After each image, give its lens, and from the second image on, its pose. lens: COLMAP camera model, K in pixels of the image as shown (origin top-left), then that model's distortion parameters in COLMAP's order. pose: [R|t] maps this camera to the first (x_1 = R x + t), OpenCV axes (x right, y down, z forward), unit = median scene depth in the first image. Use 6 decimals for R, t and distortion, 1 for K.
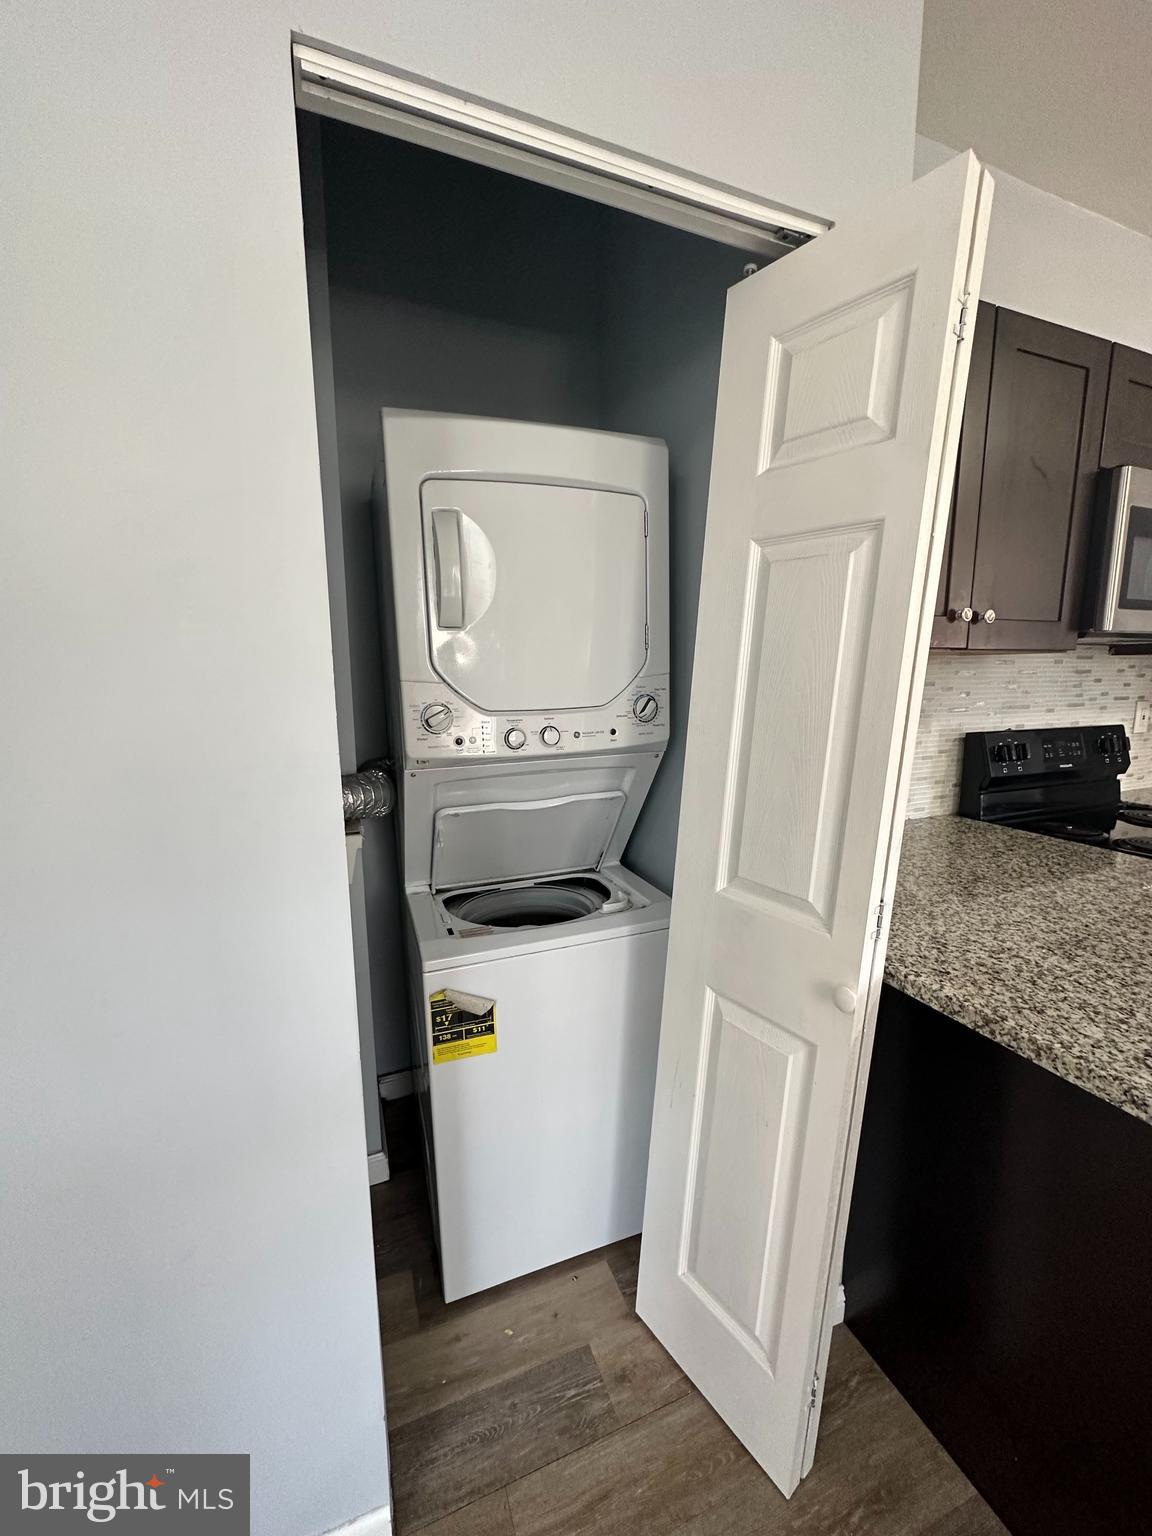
lens RADIAL K [[612.8, 0, 578.8], [0, 612.8, 772.5], [0, 0, 1]] dist [0.003696, 0.000375]
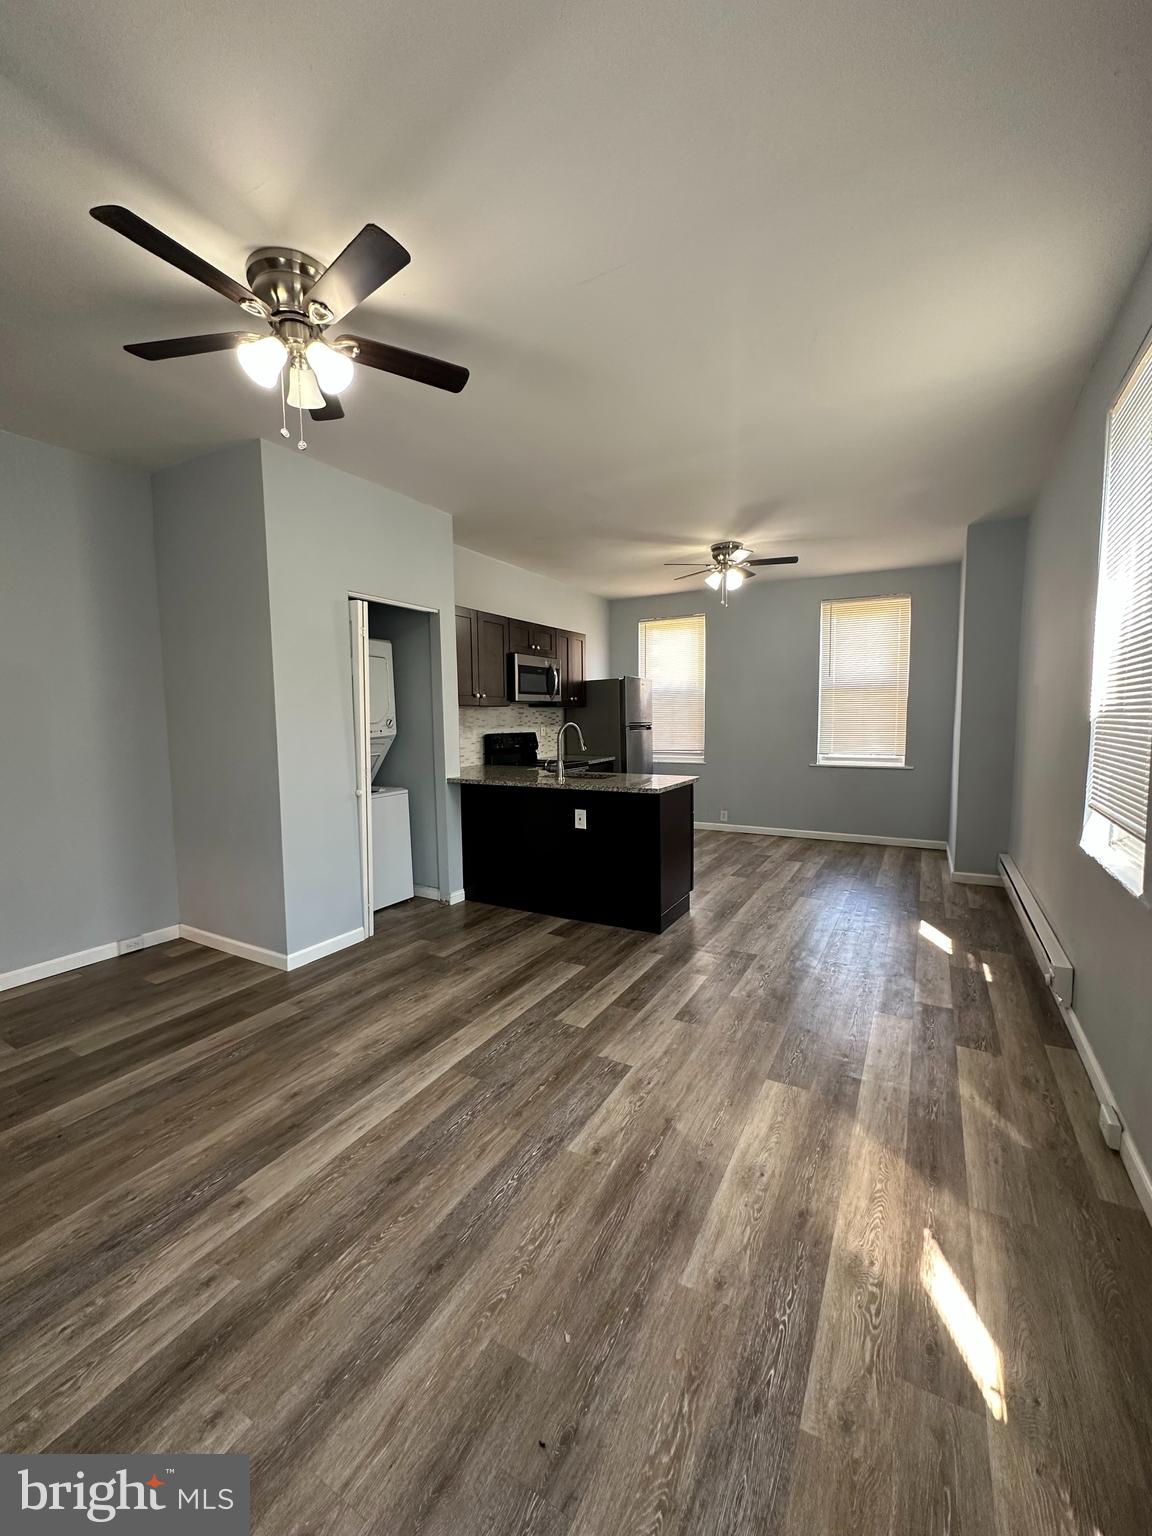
lens RADIAL K [[612.8, 0, 574.6], [0, 612.8, 769.2], [0, 0, 1]] dist [0.003696, 0.000375]
pose [[0.787405, -0.054696, 0.614004, -0.889119], [0.100235, 0.994160, -0.039981, 0.282675], [-0.608232, 0.093026, 0.788289, -1.659604]]
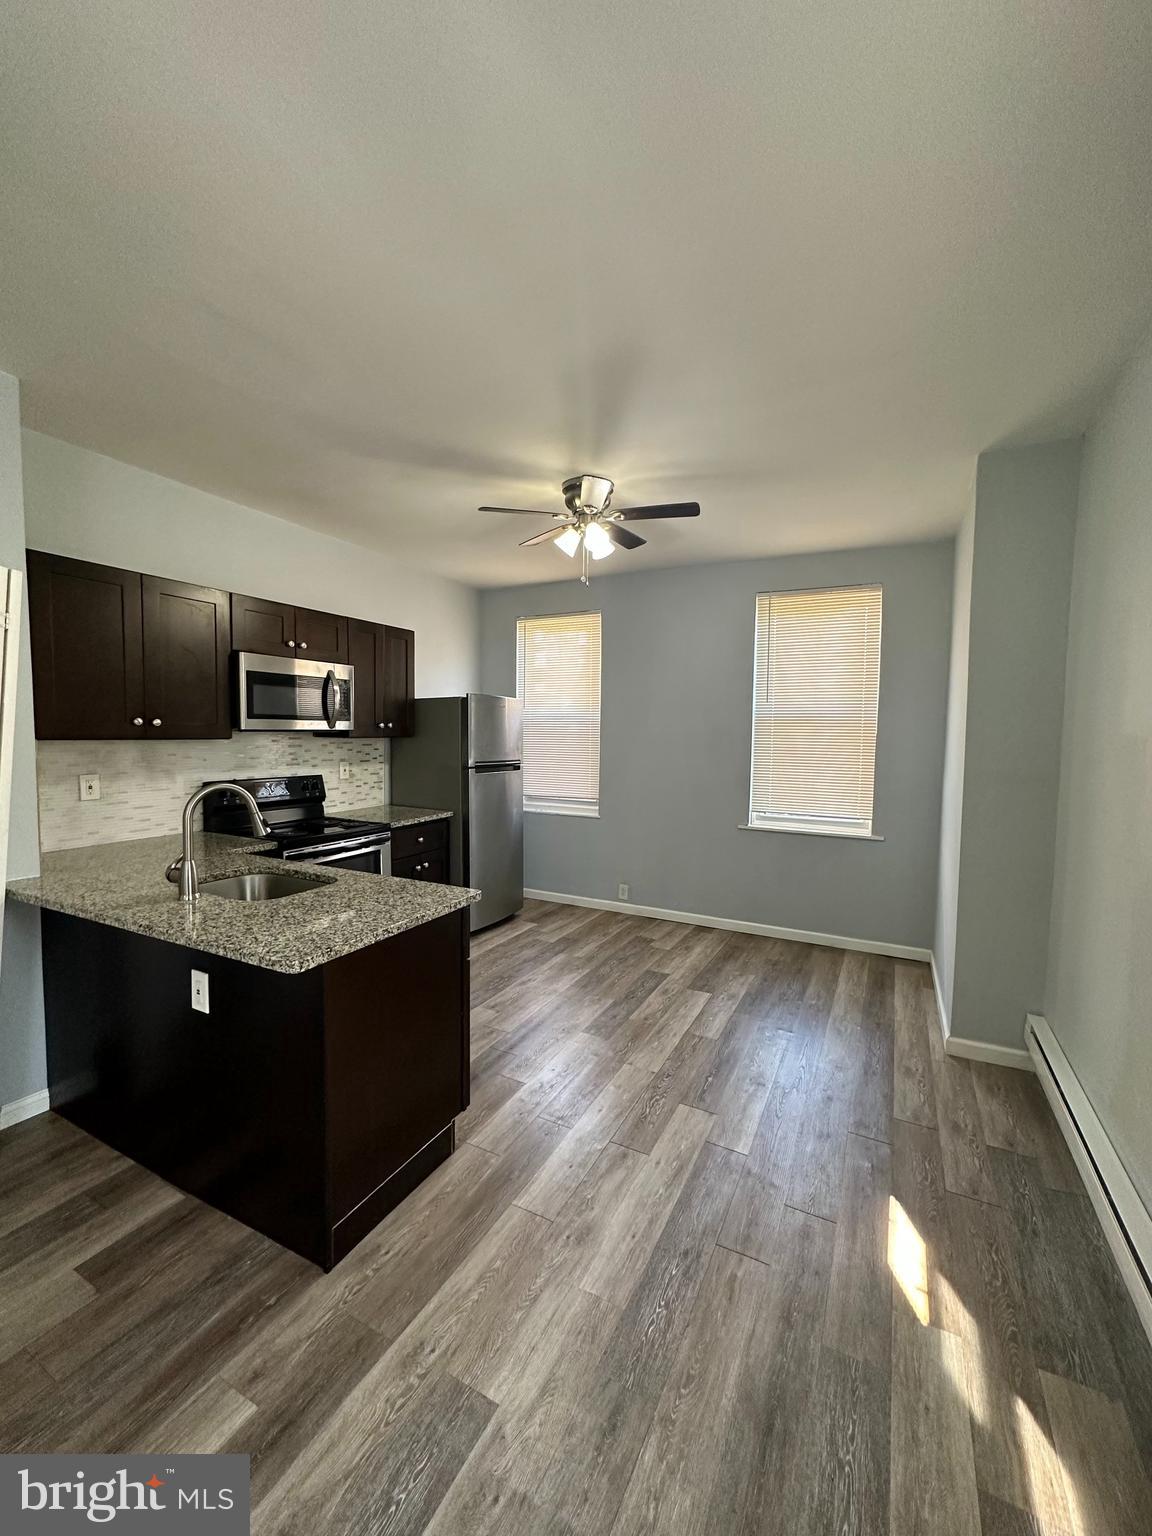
lens RADIAL K [[612.8, 0, 573.7], [0, 612.8, 770.1], [0, 0, 1]] dist [0.003696, 0.000375]
pose [[0.764522, -0.023777, 0.644158, 0.373881], [0.081053, 0.994934, -0.059472, 0.100477], [-0.639481, 0.097679, 0.762577, -1.132562]]
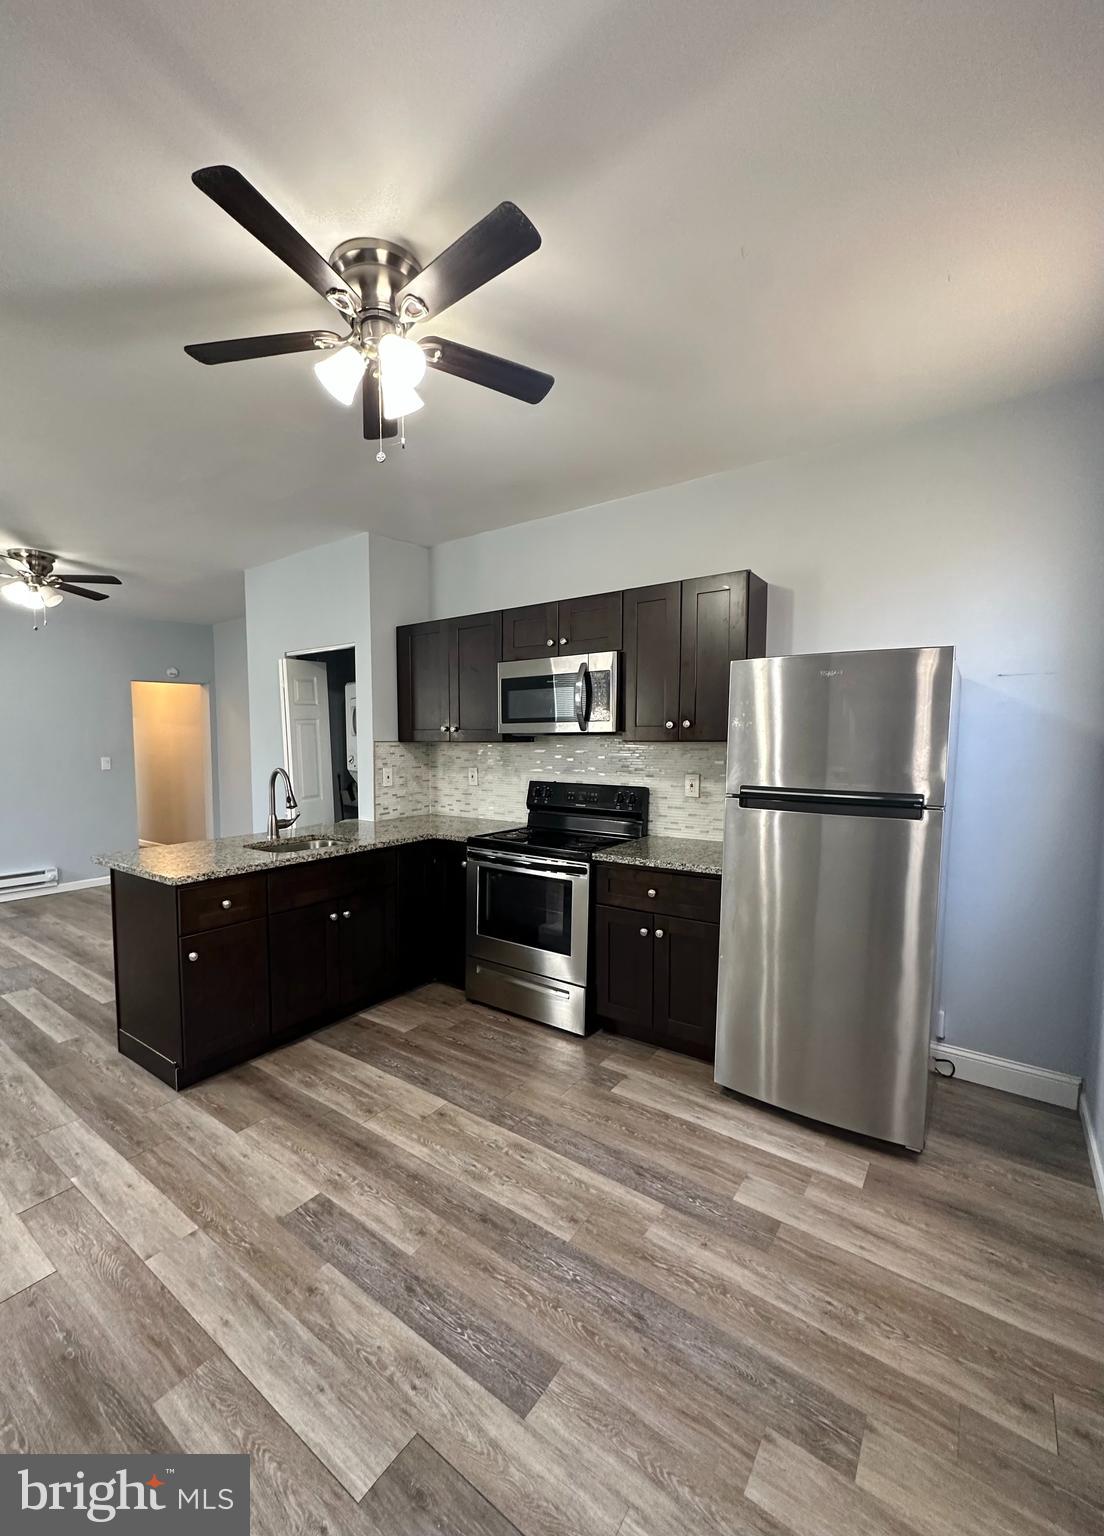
lens RADIAL K [[633.6, 0, 518.3], [0, 633.6, 786.6], [0, 0, 1]] dist [0.001848, 0.000372]
pose [[0.508895, 0.070017, -0.857977, 2.699179], [-0.134260, 0.990945, 0.001234, -0.050978], [0.850294, 0.114564, 0.513687, -0.080960]]
